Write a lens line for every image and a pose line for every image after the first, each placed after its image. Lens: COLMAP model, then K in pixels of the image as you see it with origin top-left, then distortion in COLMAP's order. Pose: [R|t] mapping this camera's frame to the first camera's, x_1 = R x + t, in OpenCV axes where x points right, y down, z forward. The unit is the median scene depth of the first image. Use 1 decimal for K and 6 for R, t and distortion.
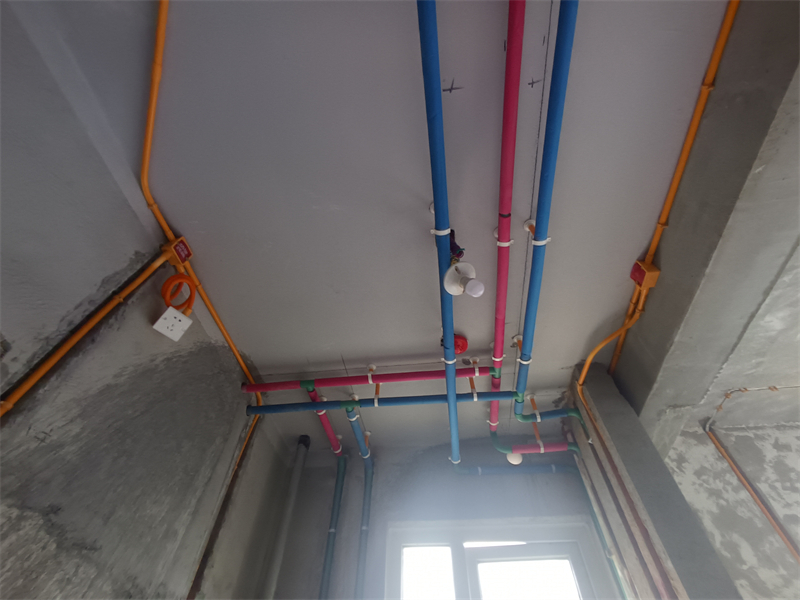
lens RADIAL K [[367.2, 0, 397.9], [0, 367.2, 305.4], [0, 0, 1]] dist [-0.006883, 0.003732]
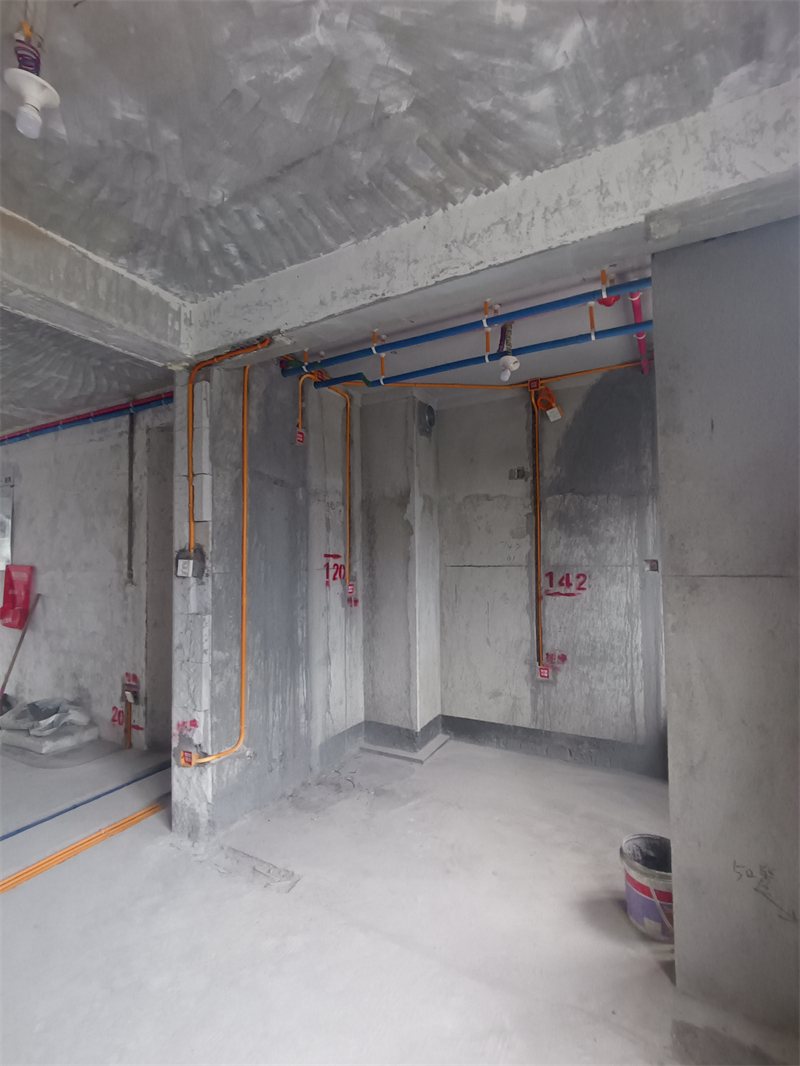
lens RADIAL K [[489.3, 0, 402.0], [0, 489.3, 532.3], [0, 0, 1]] dist [-0.006883, 0.003732]
pose [[-0.355835, -0.062341, -0.932467, 2.128231], [0.740999, 0.589180, -0.322160, 0.657232], [0.569475, -0.805593, -0.163456, 0.367692]]
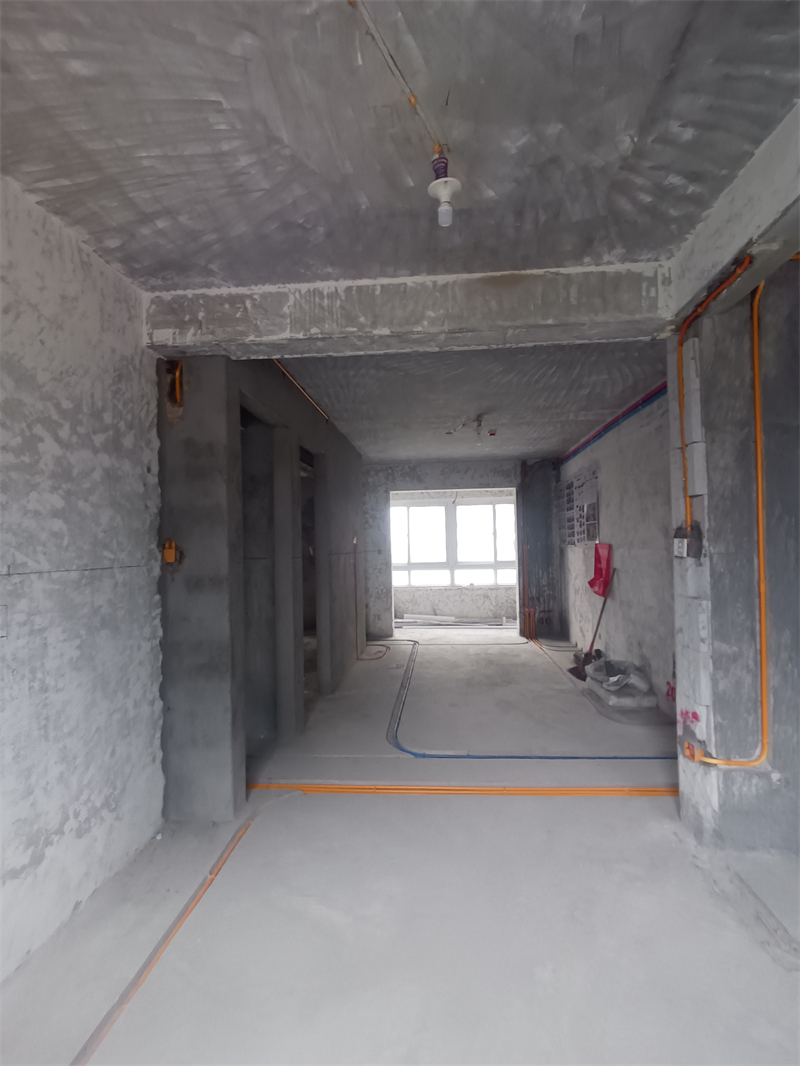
lens RADIAL K [[489.3, 0, 409.7], [0, 489.3, 530.5], [0, 0, 1]] dist [-0.006883, 0.003732]
pose [[-0.998059, 0.000394, -0.062266, 1.747872], [0.050575, 0.588471, -0.806935, 0.837930], [0.036324, -0.808518, -0.587349, 0.512112]]
